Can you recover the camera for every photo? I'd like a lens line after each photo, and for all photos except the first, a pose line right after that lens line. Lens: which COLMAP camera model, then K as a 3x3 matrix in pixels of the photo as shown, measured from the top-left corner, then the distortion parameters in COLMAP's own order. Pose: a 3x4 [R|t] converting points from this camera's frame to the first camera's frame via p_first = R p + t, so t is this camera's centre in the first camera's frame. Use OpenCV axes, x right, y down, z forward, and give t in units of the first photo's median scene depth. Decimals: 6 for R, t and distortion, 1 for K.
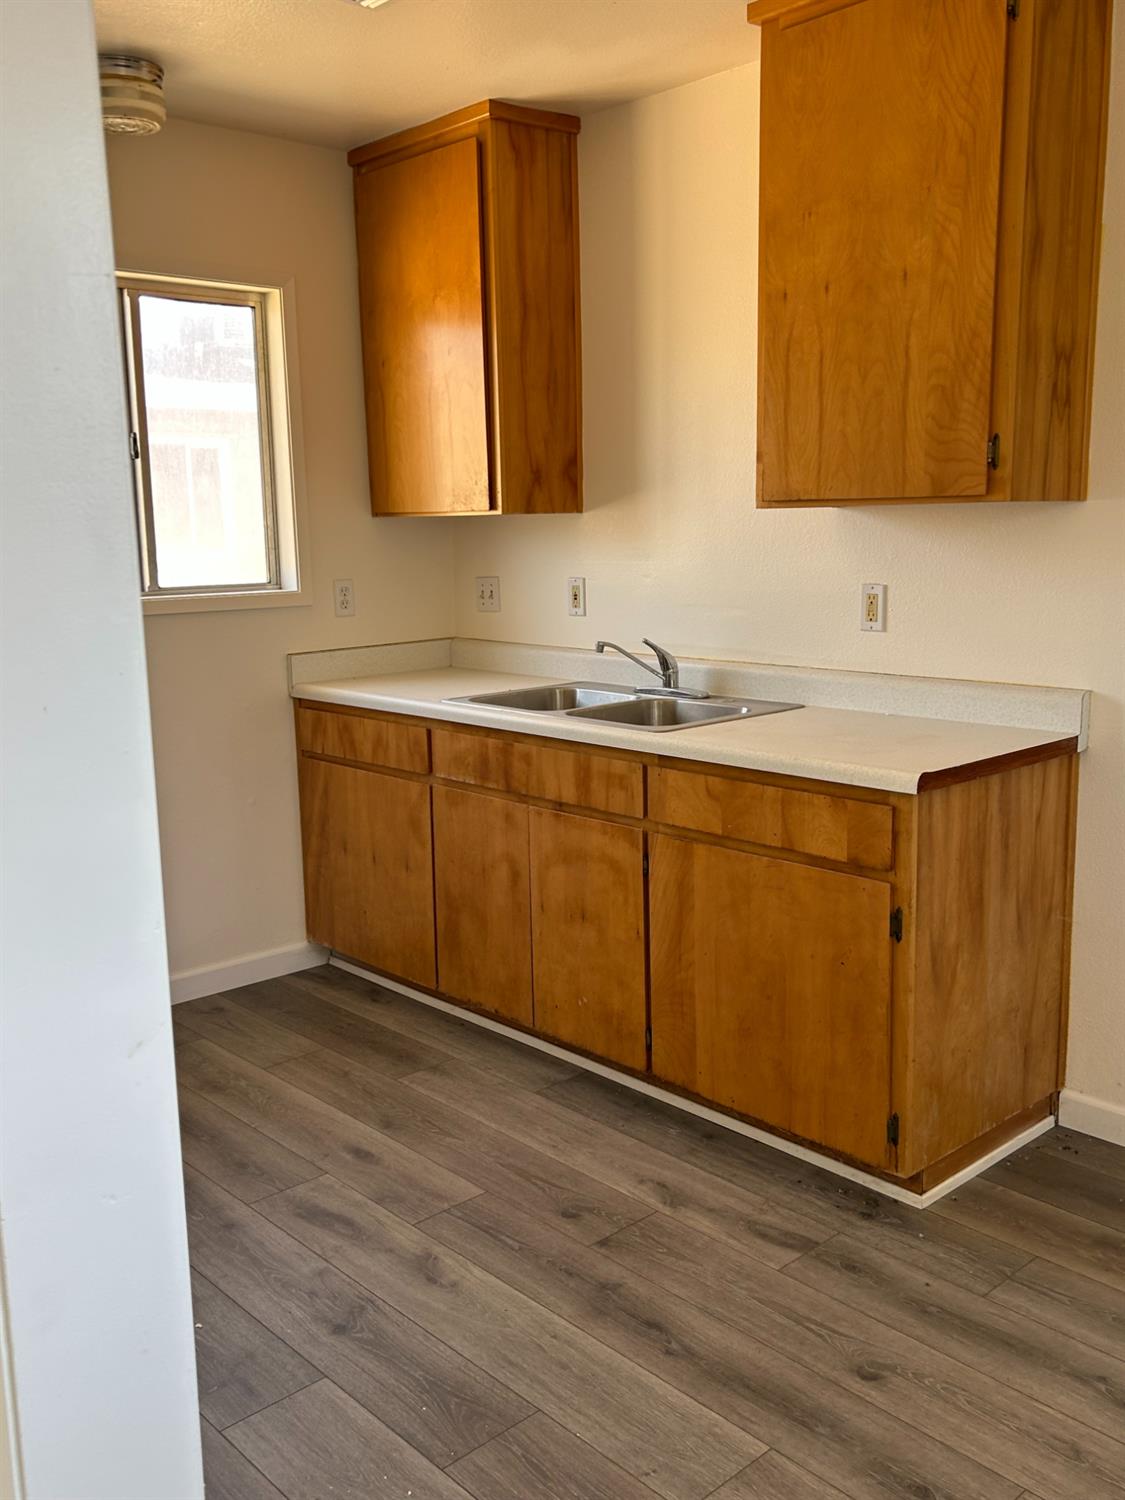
lens RADIAL K [[1356.8, 0, 562.8], [0, 1356.8, 750.7], [0, 0, 1]] dist [0.024894, -0.009915]
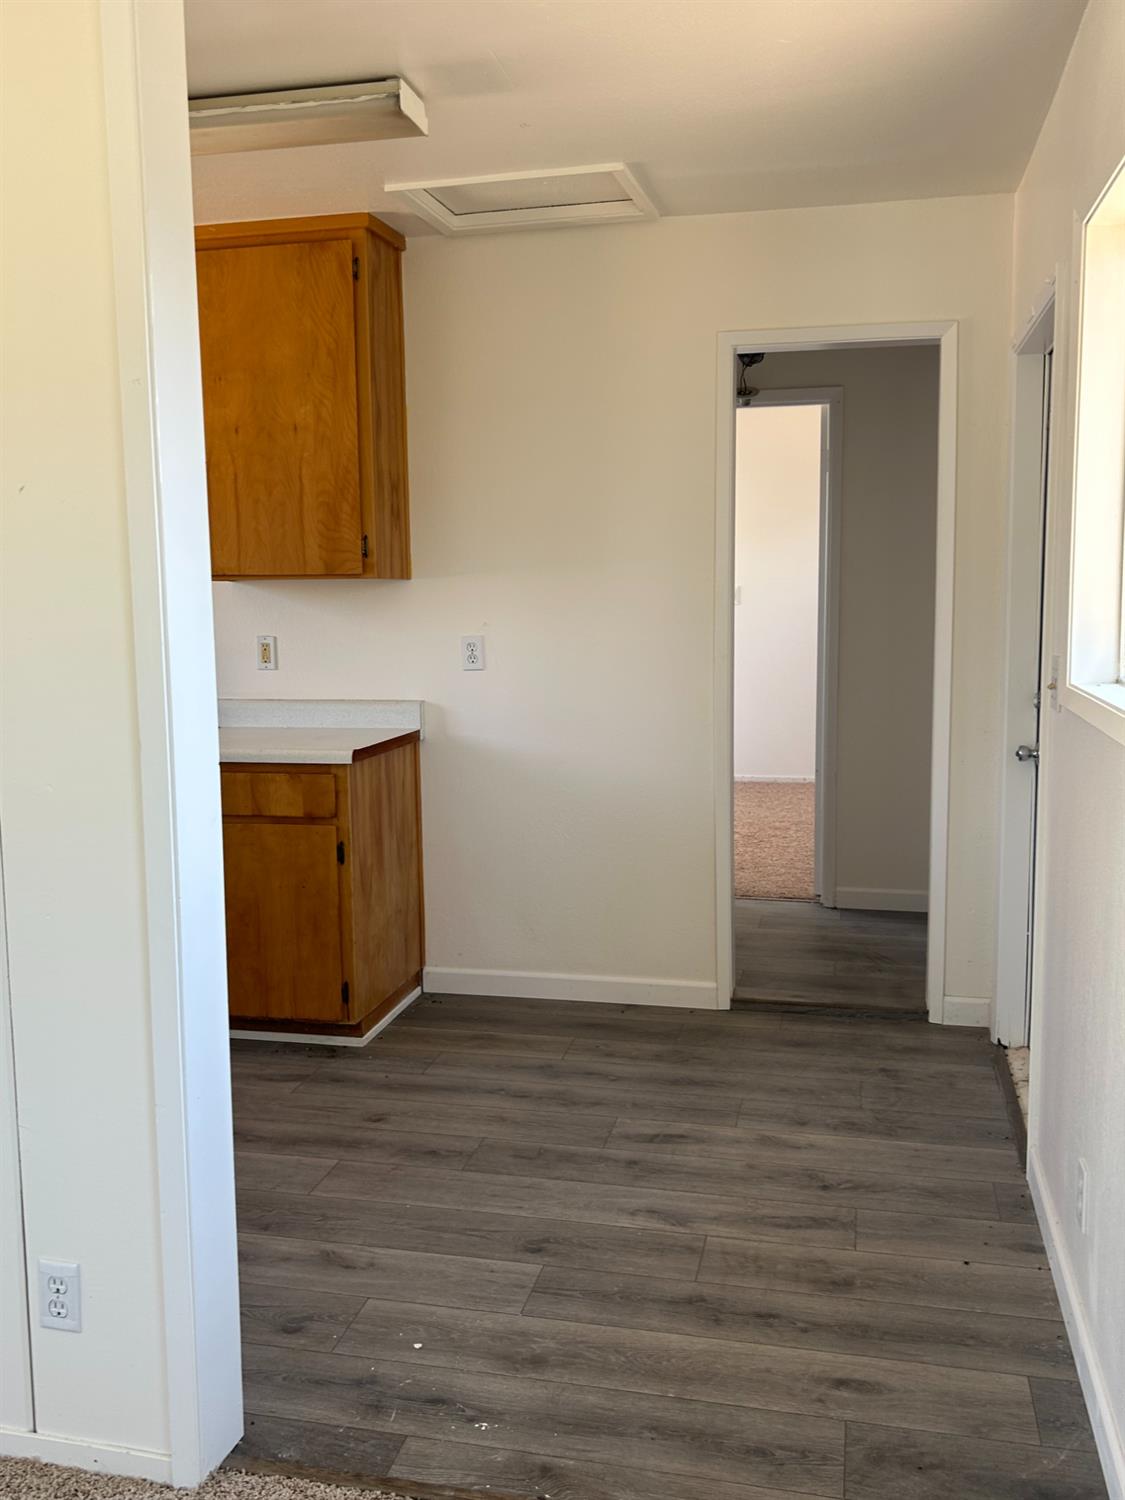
lens RADIAL K [[1356.8, 0, 560.7], [0, 1356.8, 749.4], [0, 0, 1]] dist [0.024894, -0.009915]
pose [[0.821120, -0.059899, 0.567604, -0.389318], [0.095000, 0.994949, -0.032435, 0.081776], [-0.562794, 0.080556, 0.822663, -0.378891]]
